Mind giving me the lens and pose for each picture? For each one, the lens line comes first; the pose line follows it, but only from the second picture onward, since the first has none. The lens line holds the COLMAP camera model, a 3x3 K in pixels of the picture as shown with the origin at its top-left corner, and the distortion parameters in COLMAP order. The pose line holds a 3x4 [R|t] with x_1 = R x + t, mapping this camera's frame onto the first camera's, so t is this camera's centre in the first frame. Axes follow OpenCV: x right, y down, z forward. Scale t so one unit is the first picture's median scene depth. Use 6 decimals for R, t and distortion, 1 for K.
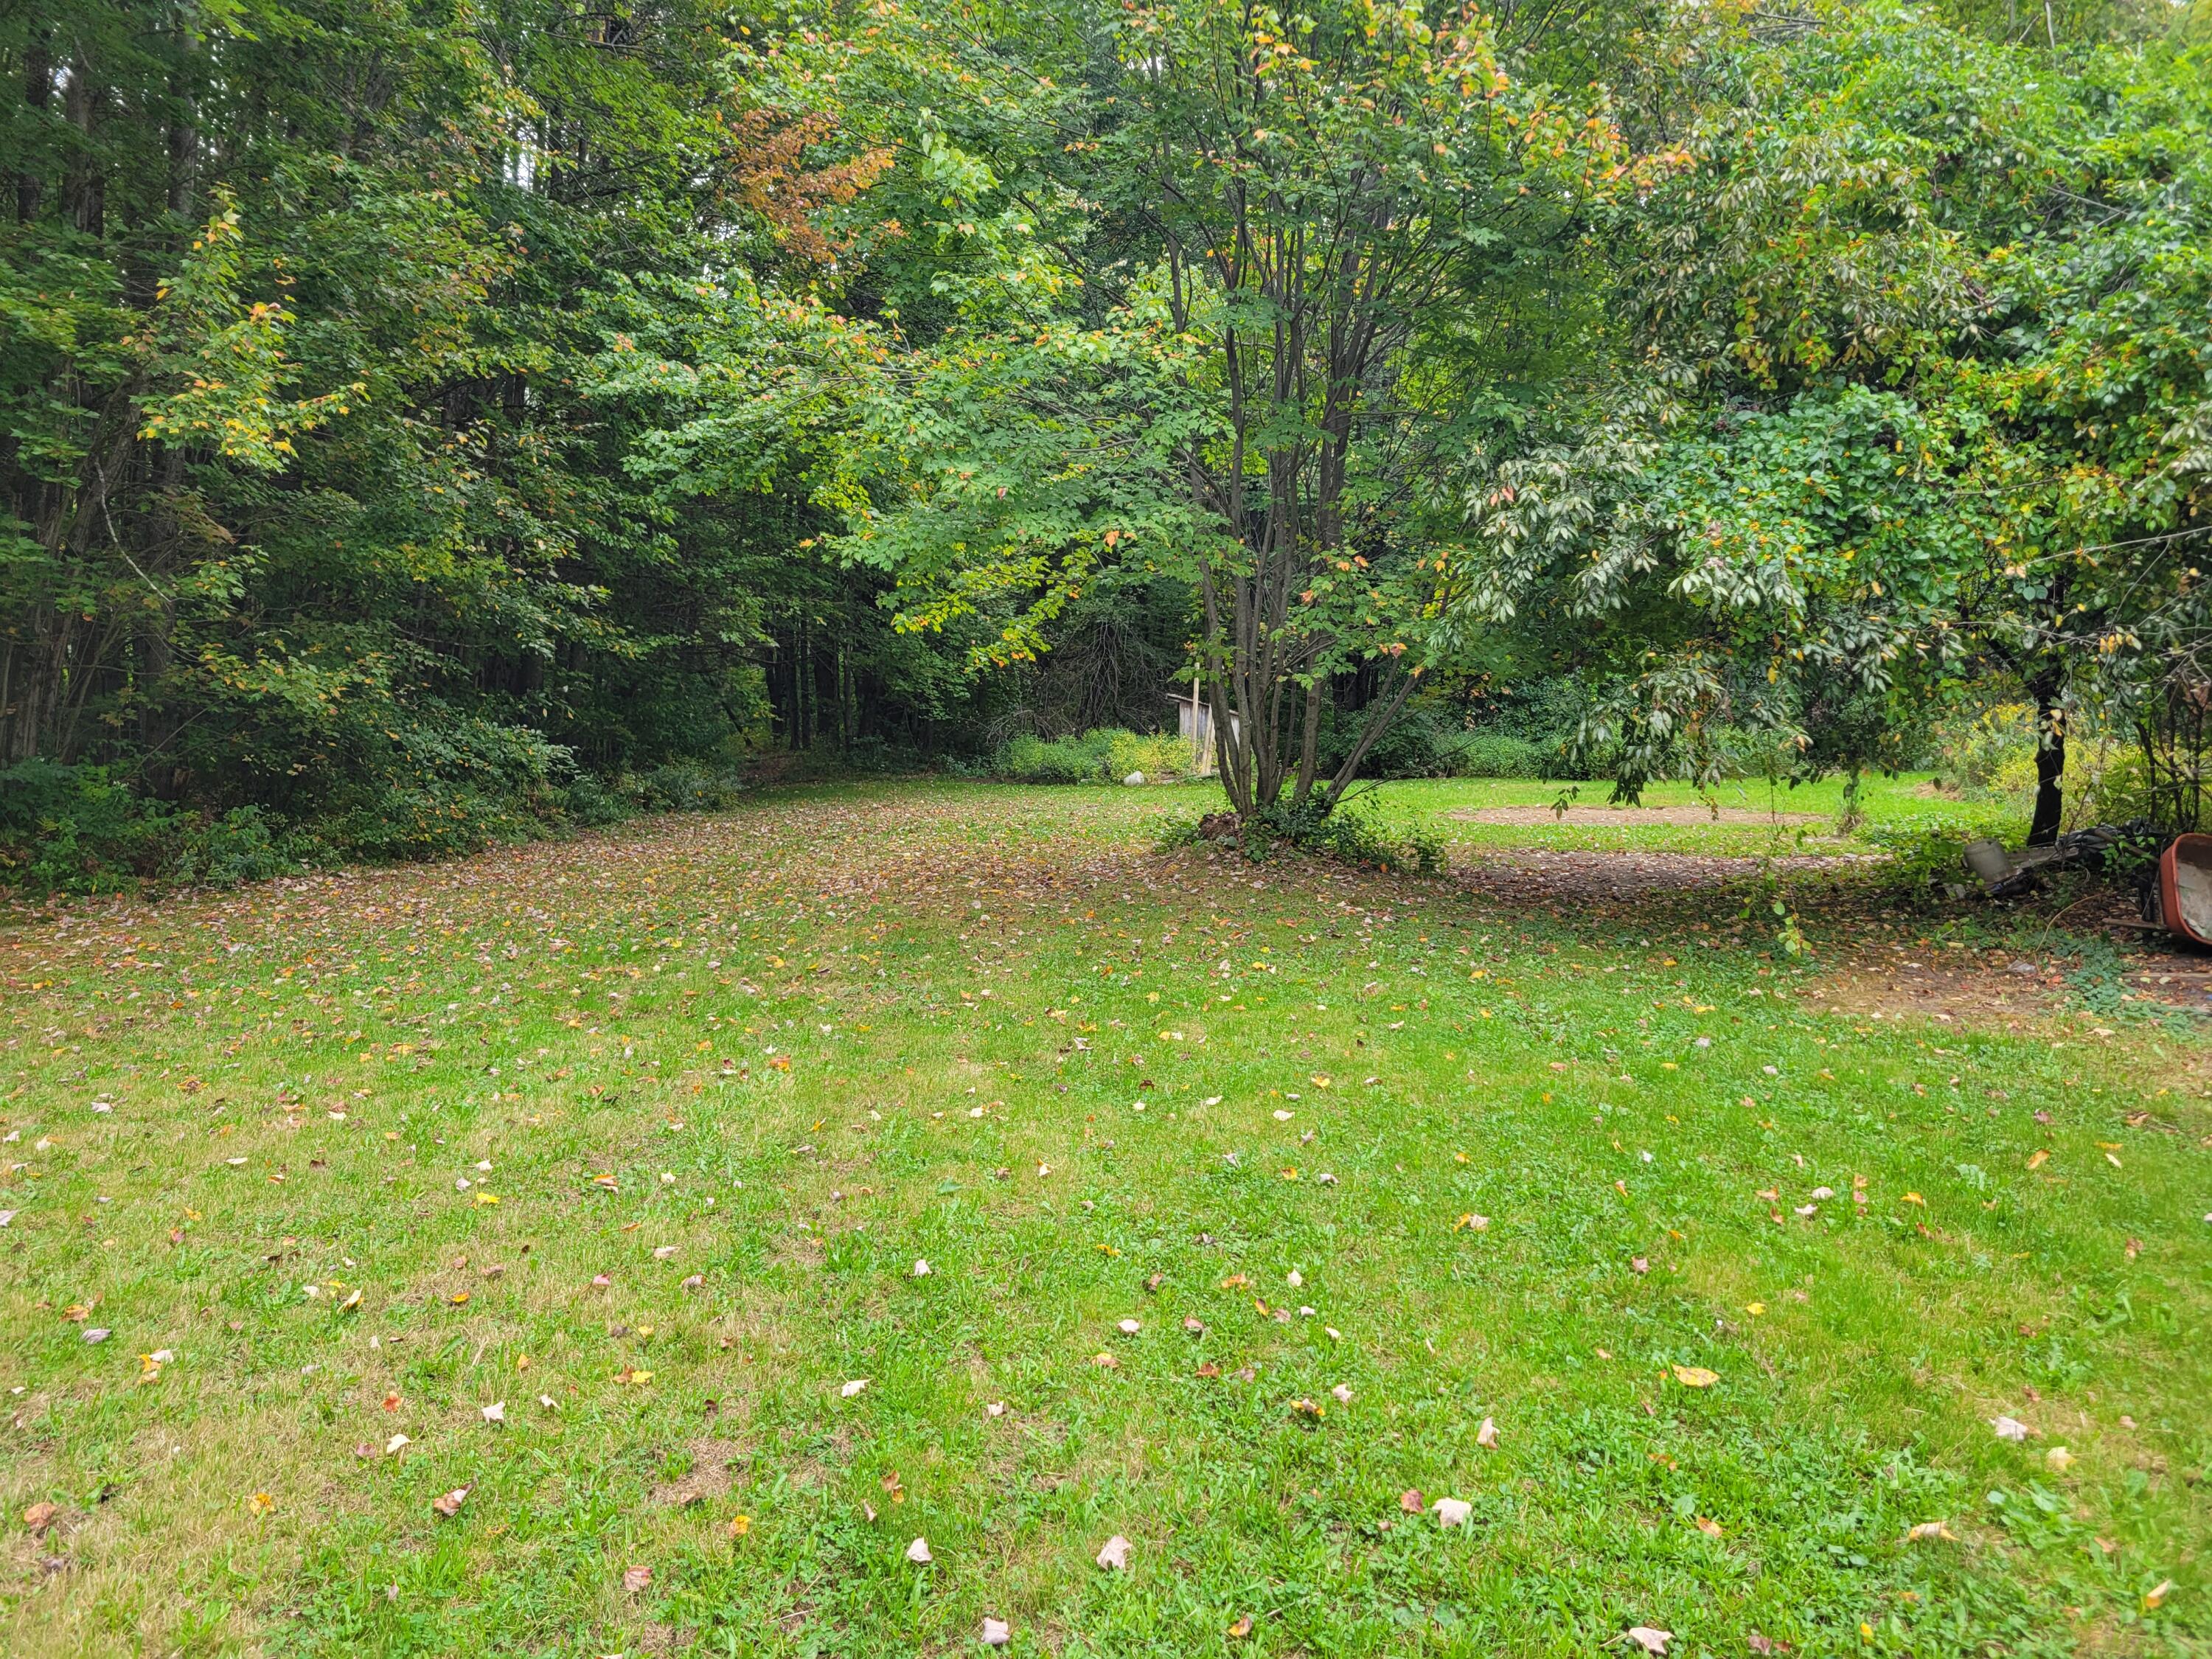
lens RADIAL K [[1667.6, 0, 1108.7], [0, 1667.6, 804.1], [0, 0, 1]] dist [0.059667, -0.038527]
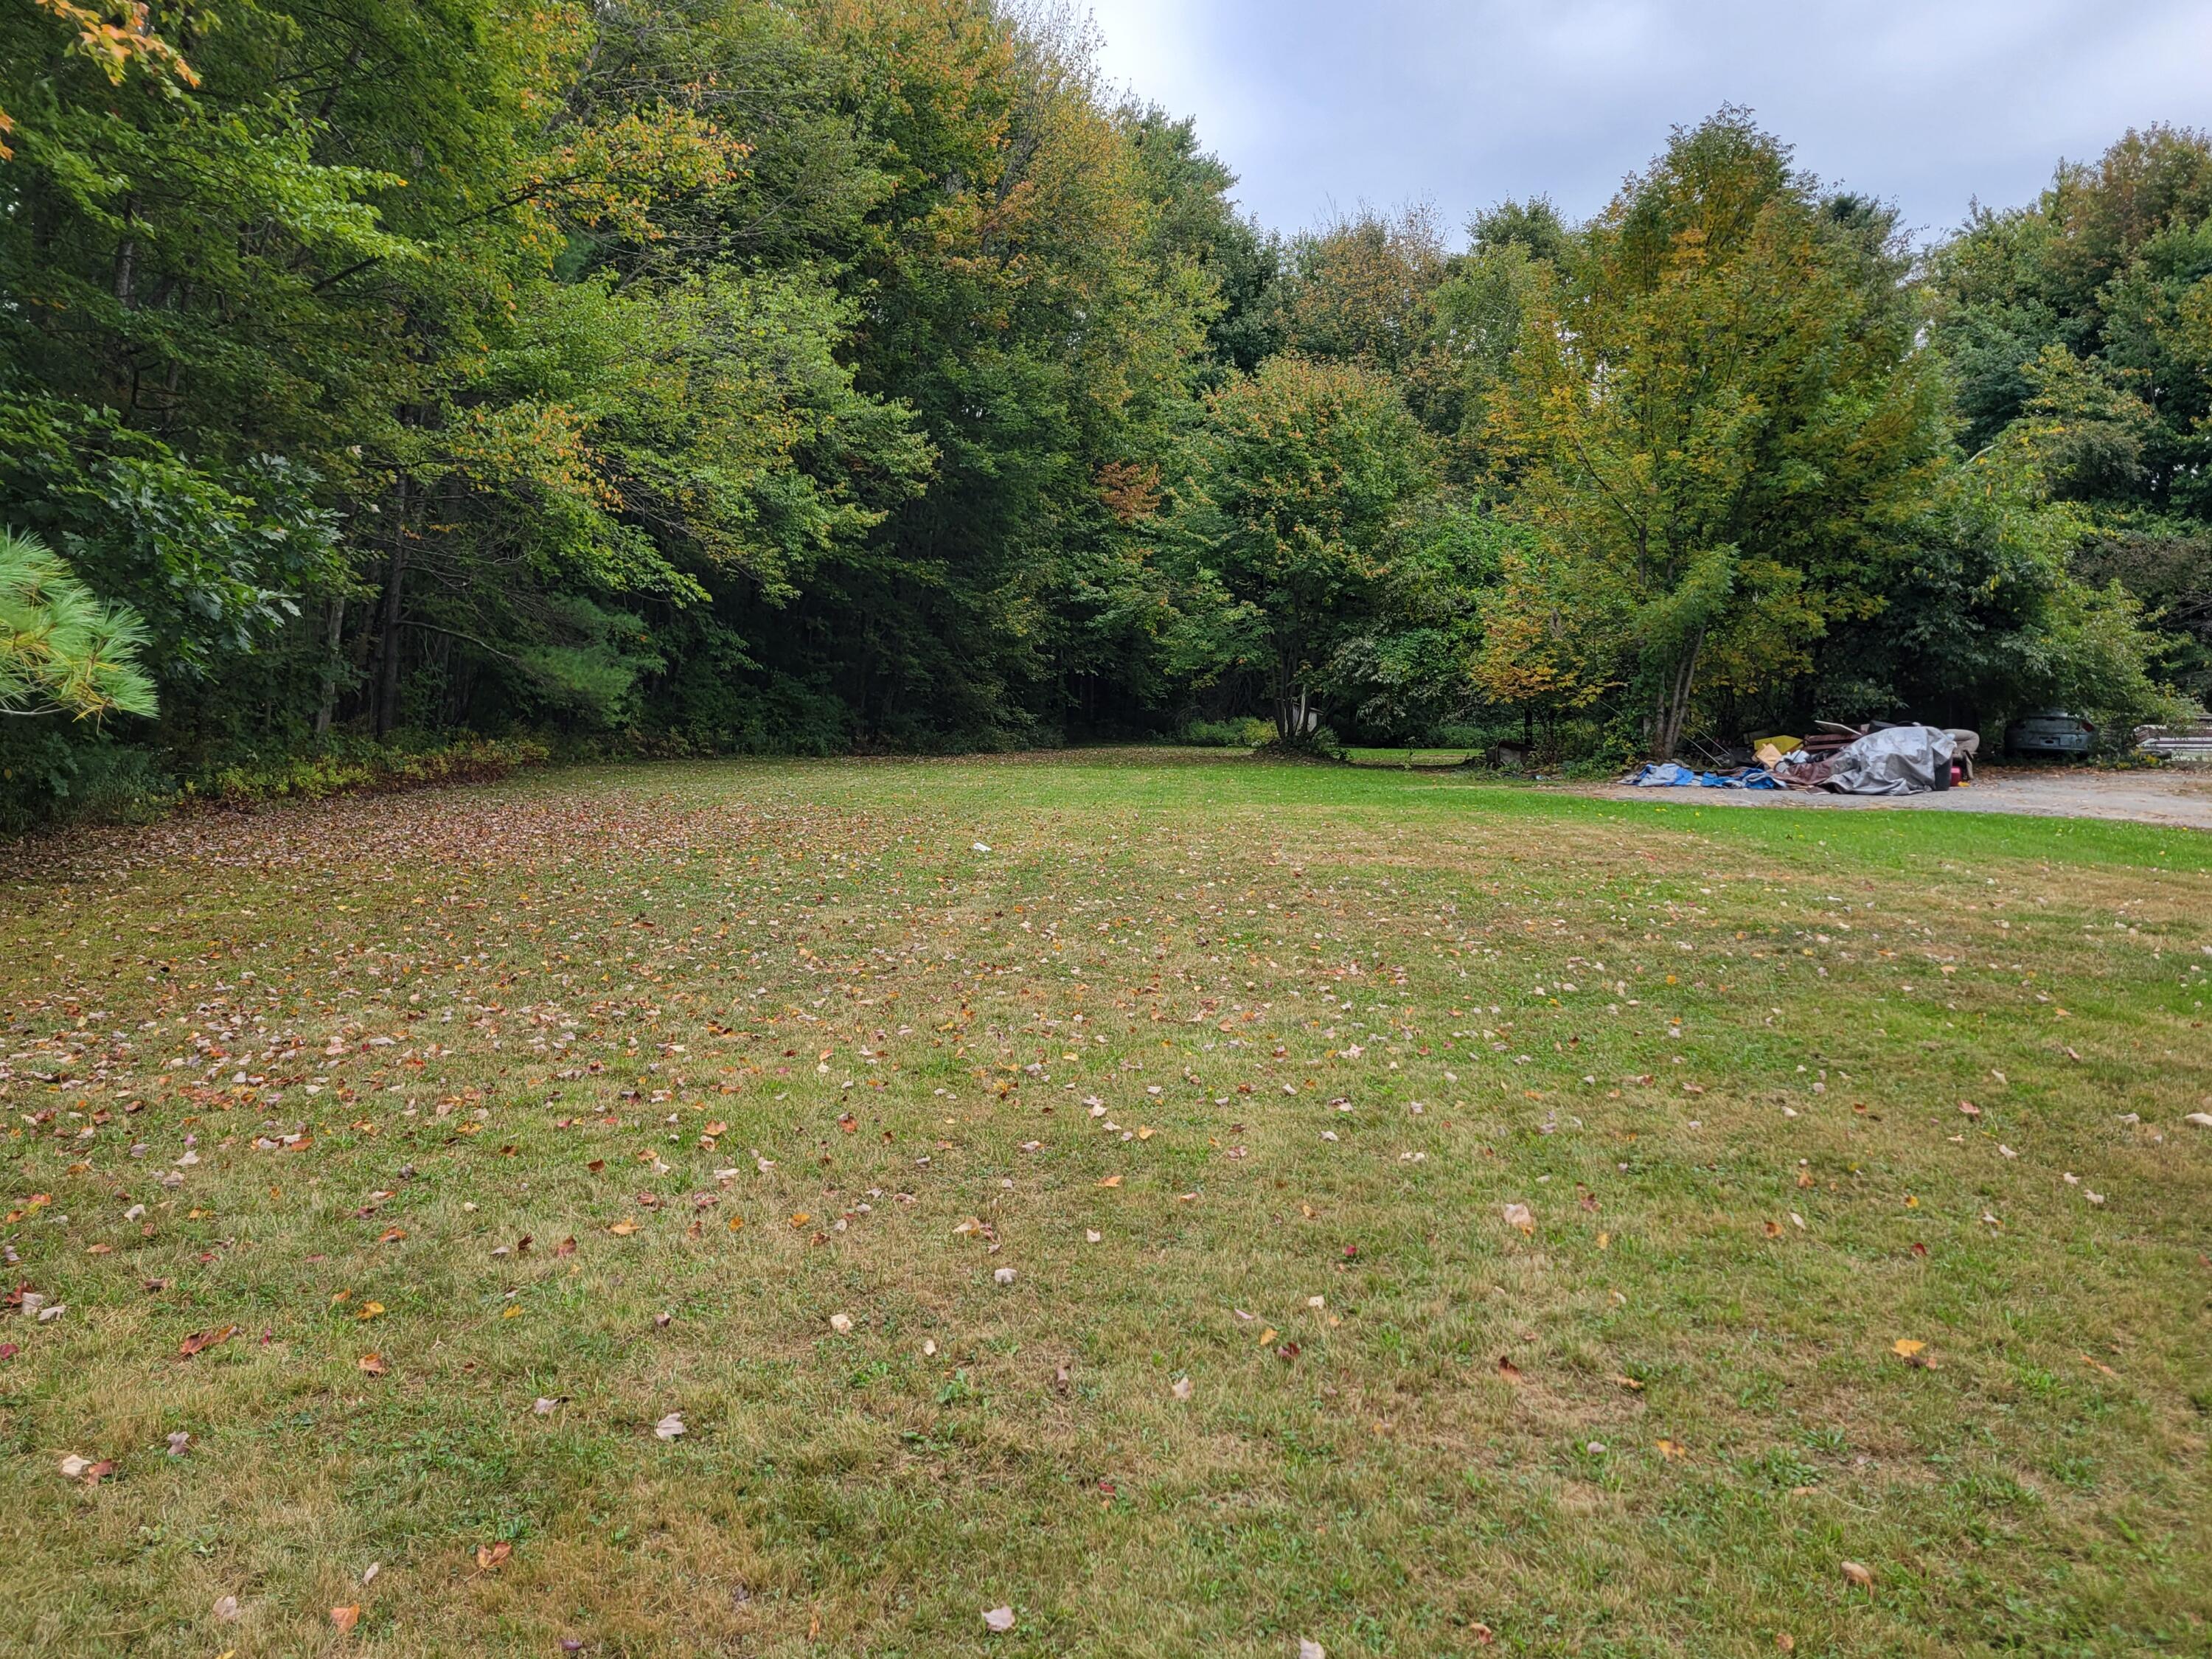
lens RADIAL K [[1667.6, 0, 1108.7], [0, 1667.6, 804.1], [0, 0, 1]] dist [0.059667, -0.038527]
pose [[0.995997, 0.025311, -0.085734, 0.031649], [-0.025237, 0.999680, 0.001953, 0.141146], [0.085756, 0.000218, 0.996316, -2.330064]]
